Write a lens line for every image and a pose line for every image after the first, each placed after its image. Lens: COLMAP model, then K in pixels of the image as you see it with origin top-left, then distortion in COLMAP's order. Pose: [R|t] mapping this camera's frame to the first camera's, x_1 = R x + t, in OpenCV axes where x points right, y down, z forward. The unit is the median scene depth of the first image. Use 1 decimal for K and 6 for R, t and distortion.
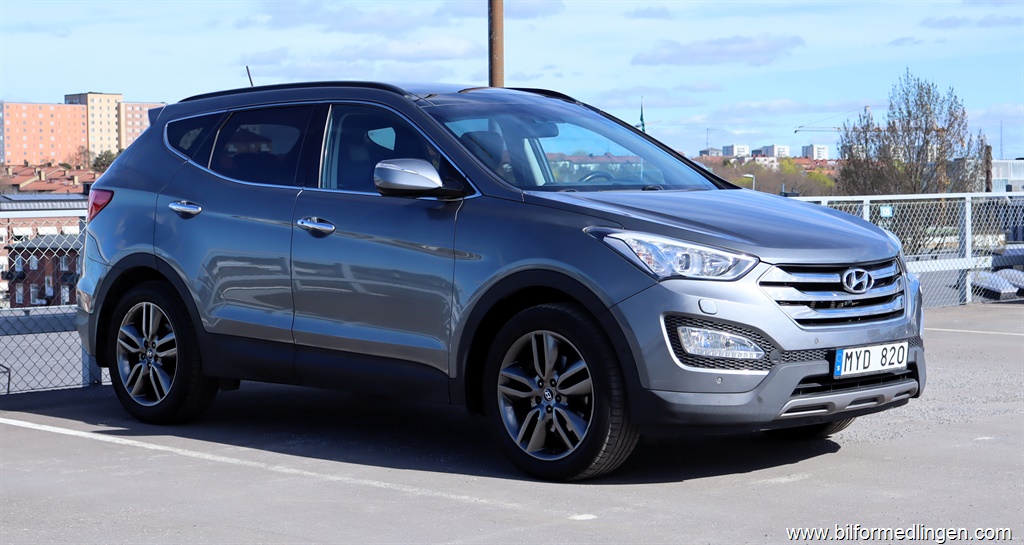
lens RADIAL K [[1789.8, 0, 511.9], [0, 1789.8, 273.9], [0, 0, 1]] dist [0.005061, 0.000000]
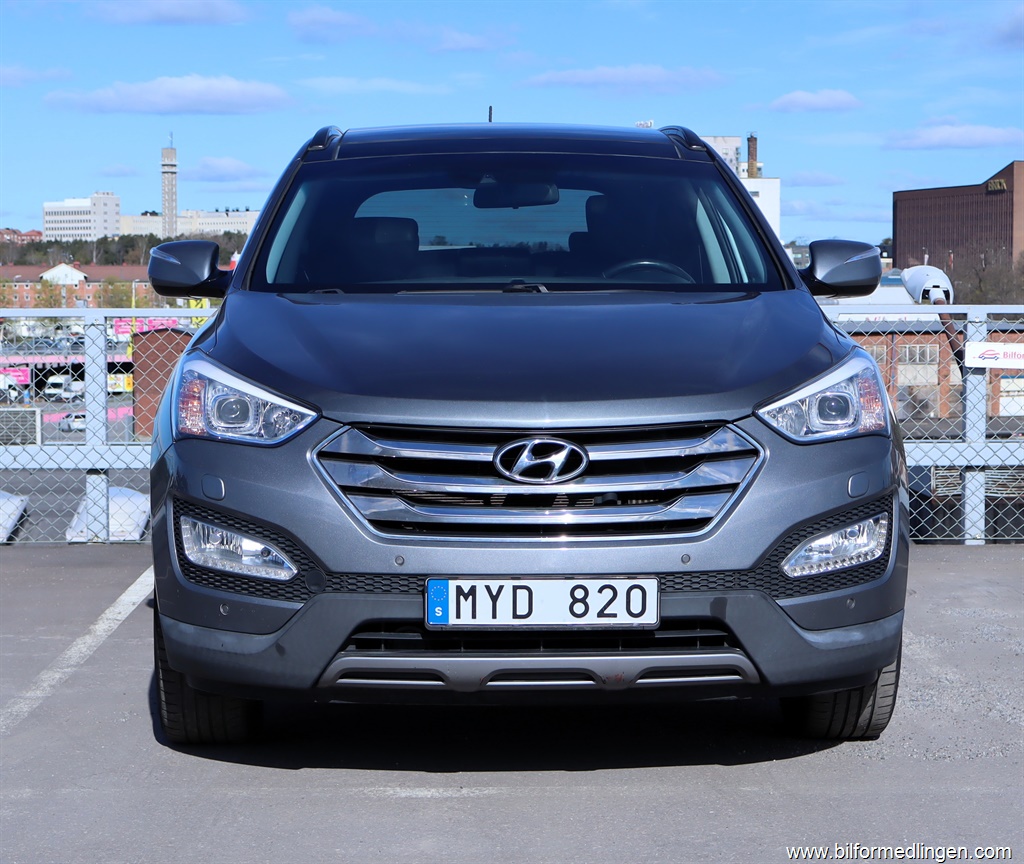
lens RADIAL K [[2333.2, 0, 508.8], [0, 2333.2, 435.1], [0, 0, 1]] dist [0.046640, 0.000000]
pose [[0.719484, 0.054041, -0.692404, 0.702027], [-0.035852, 0.998529, 0.040679, -0.034026], [0.693583, -0.004444, 0.720363, 0.476080]]
